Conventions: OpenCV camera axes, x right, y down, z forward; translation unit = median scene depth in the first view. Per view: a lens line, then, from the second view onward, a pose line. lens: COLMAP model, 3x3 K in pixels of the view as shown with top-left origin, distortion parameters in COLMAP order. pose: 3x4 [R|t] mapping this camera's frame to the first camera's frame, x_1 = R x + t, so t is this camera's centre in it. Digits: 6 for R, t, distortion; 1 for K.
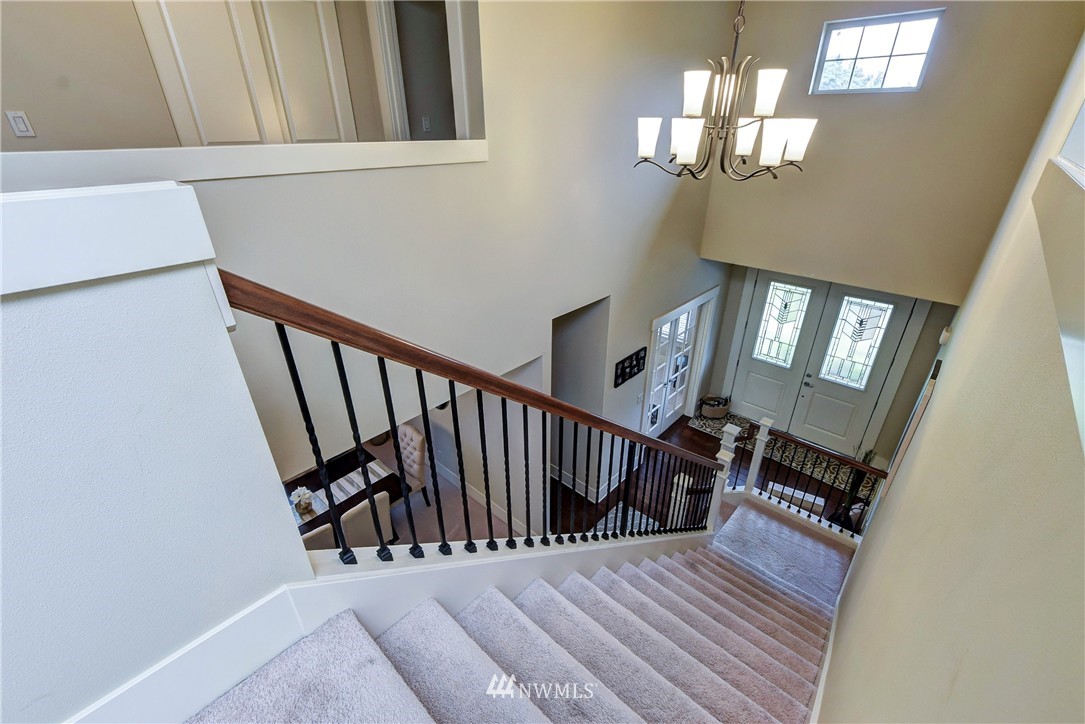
lens RADIAL K [[470.1, 0, 542.5], [0, 470.1, 362.0], [0, 0, 1]] dist [-0.002444, -0.000288]
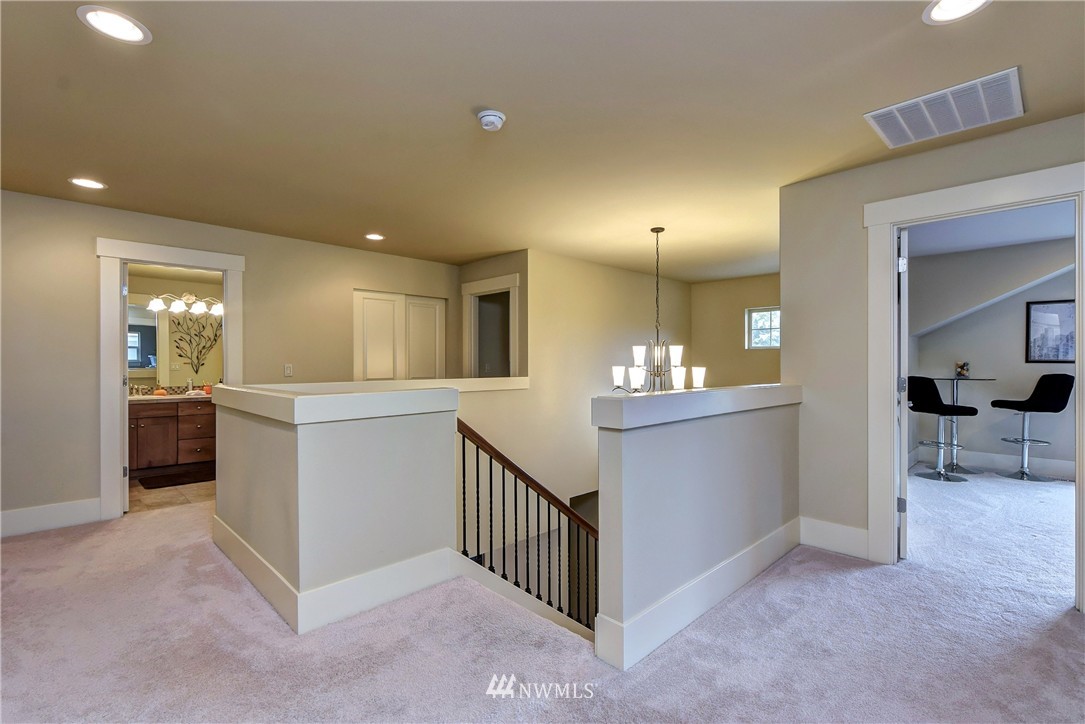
lens RADIAL K [[493.0, 0, 549.2], [0, 493.0, 358.9], [0, 0, 1]] dist [0.000705, 0.000568]
pose [[0.998271, -0.006365, -0.058425, 0.082969], [-0.021097, 0.889043, -0.457337, 0.496440], [0.054854, 0.457779, 0.887372, -1.075112]]
